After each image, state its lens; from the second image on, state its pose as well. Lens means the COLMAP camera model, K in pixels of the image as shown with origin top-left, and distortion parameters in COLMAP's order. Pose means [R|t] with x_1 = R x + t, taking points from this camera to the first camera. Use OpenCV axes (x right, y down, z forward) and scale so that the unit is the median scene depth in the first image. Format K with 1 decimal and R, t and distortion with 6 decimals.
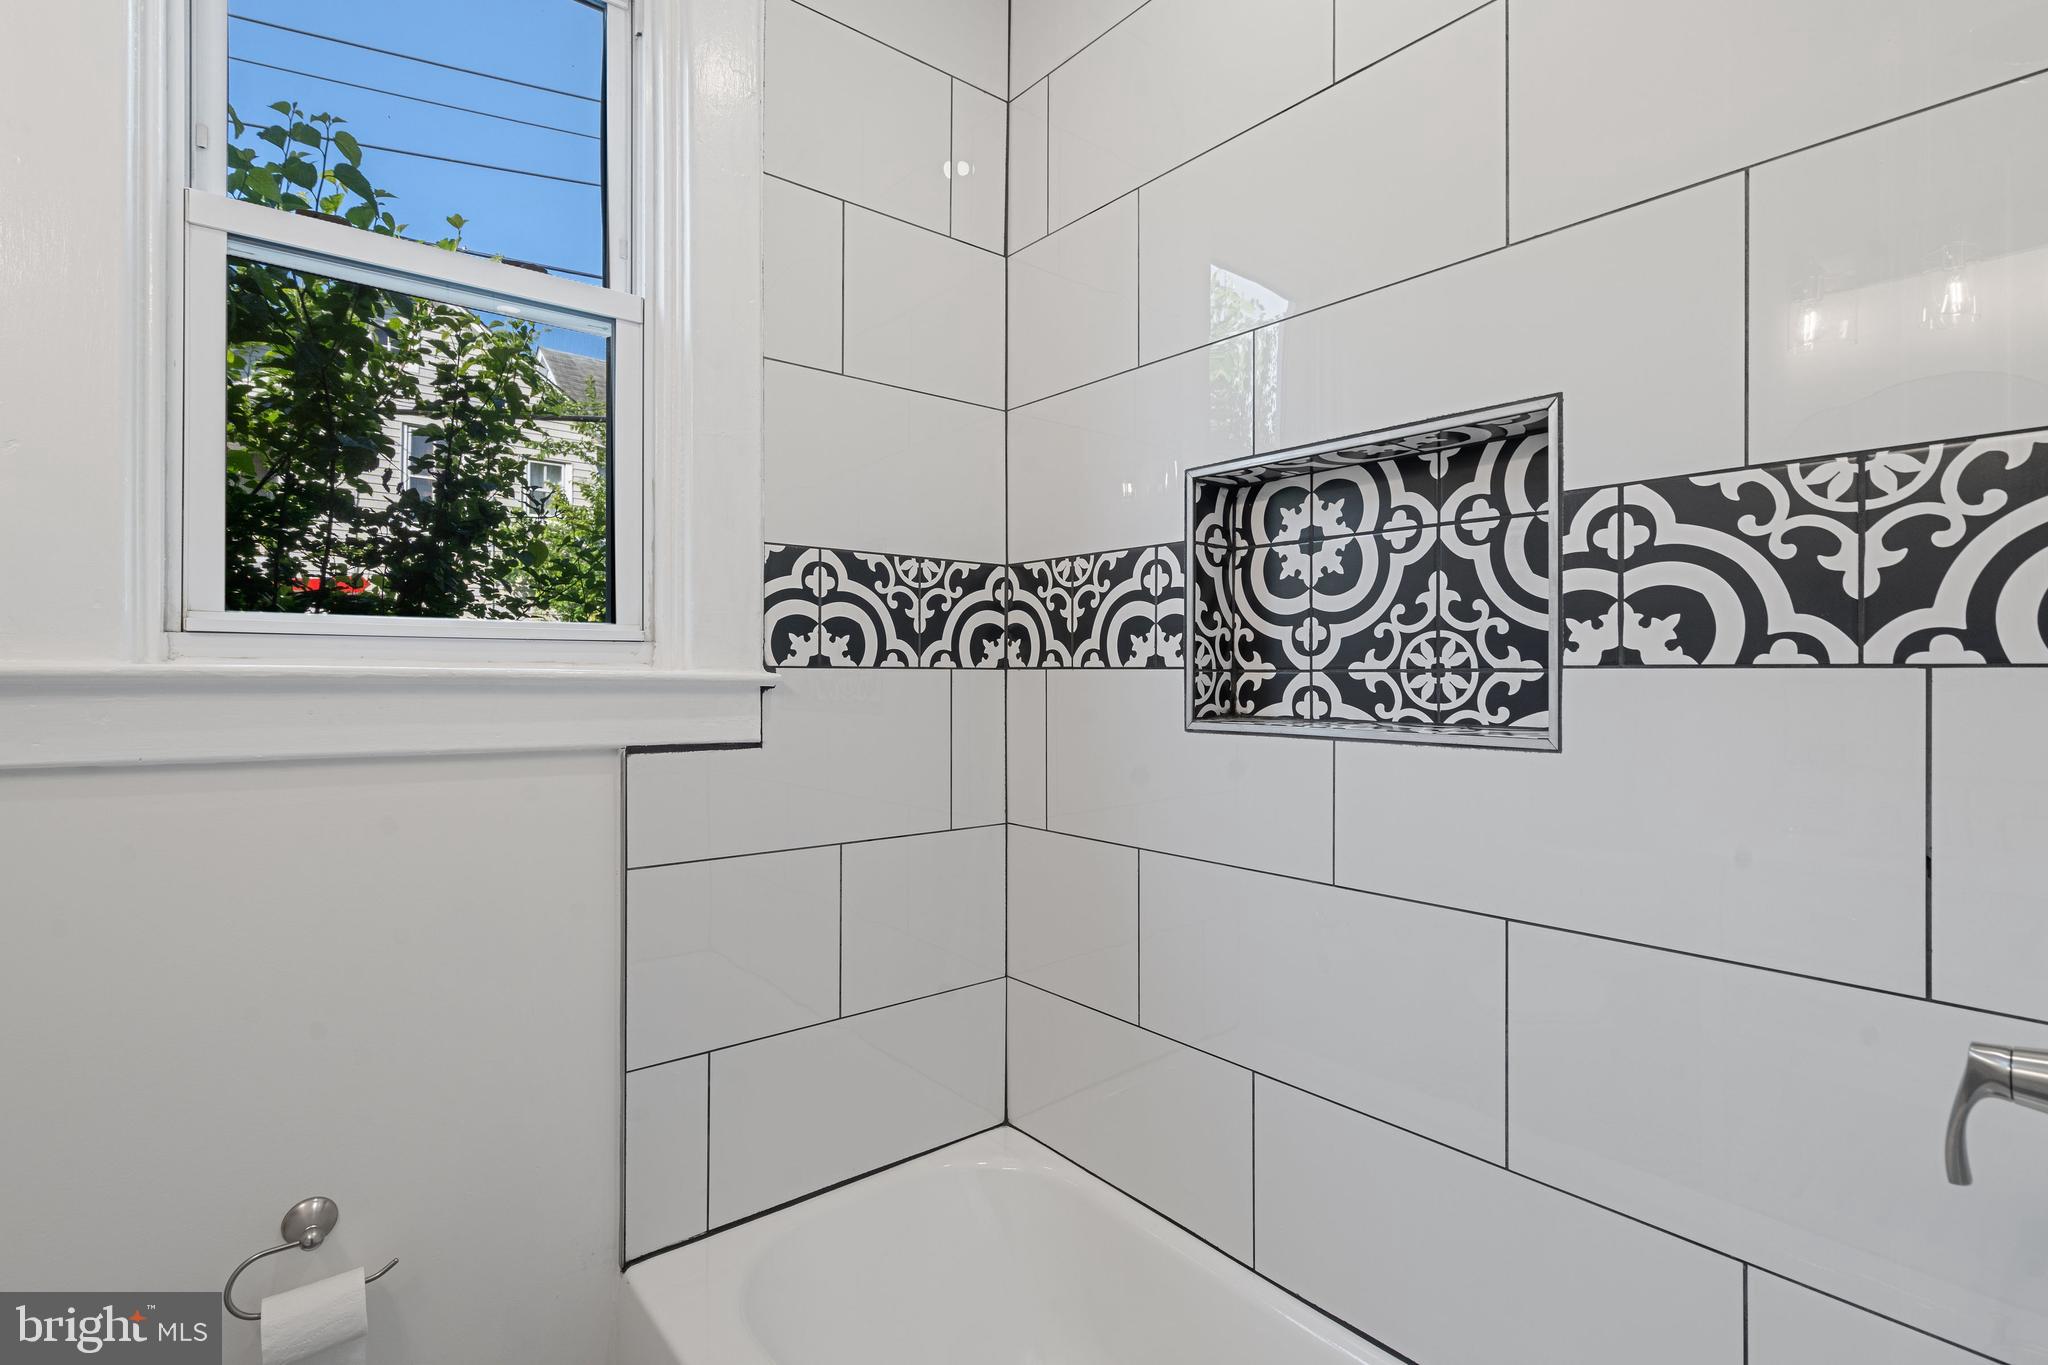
lens RADIAL K [[945.6, 0, 1013.6], [0, 945.6, 668.6], [0, 0, 1]] dist [-0.017732, 0.008052]
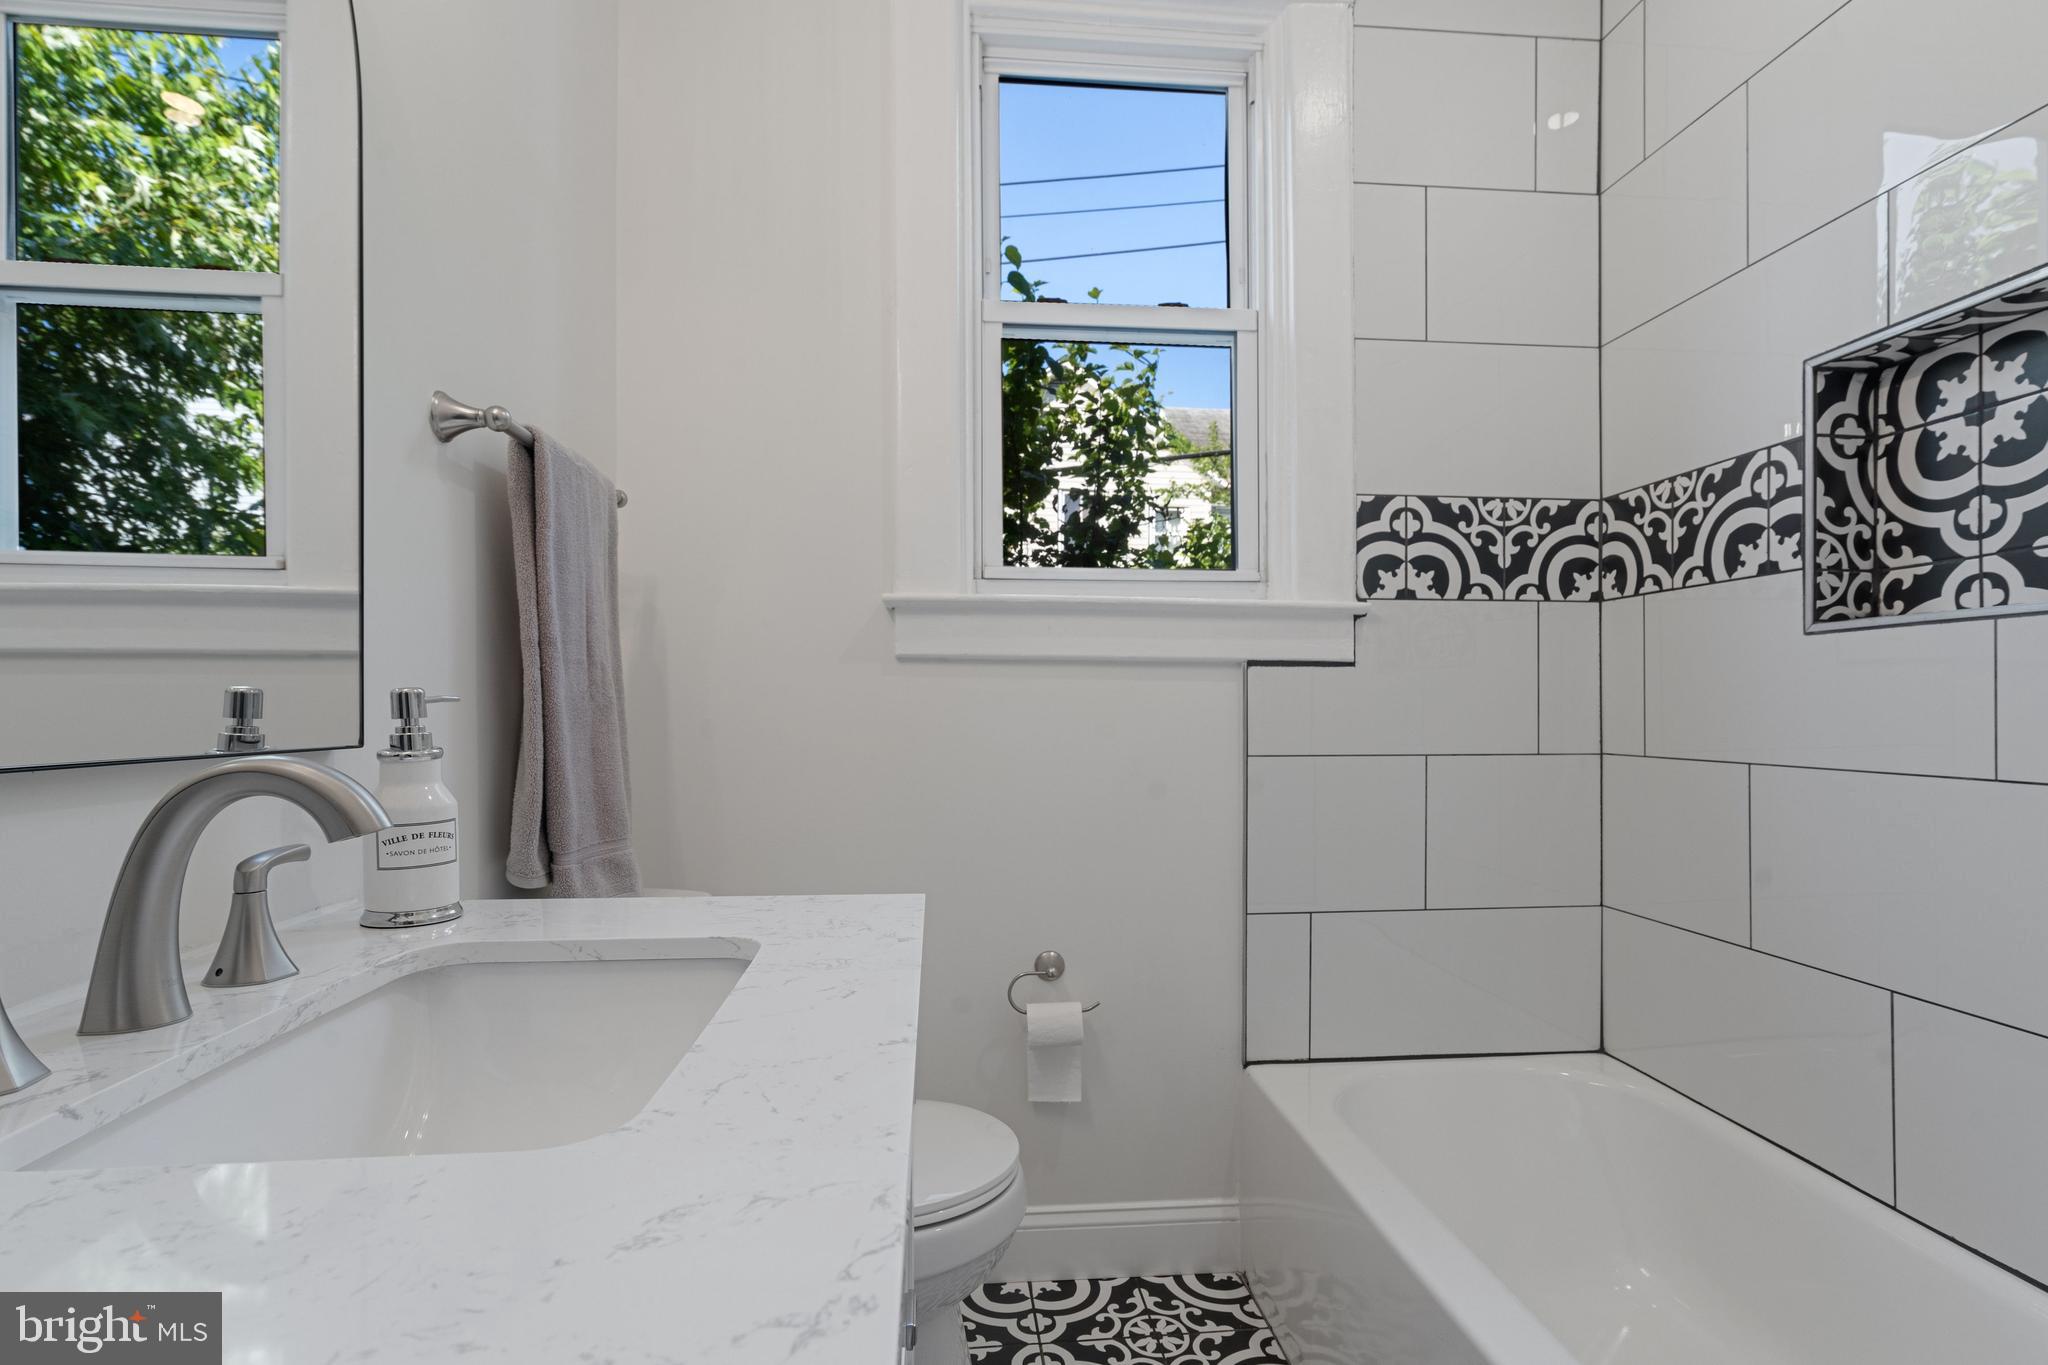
lens RADIAL K [[945.6, 0, 1033.8], [0, 945.6, 699.7], [0, 0, 1]] dist [-0.017732, 0.008052]
pose [[0.828694, -0.001772, -0.559699, 0.064644], [0.004417, 0.999985, 0.003374, 0.121989], [0.559684, -0.005268, 0.828689, -0.216642]]
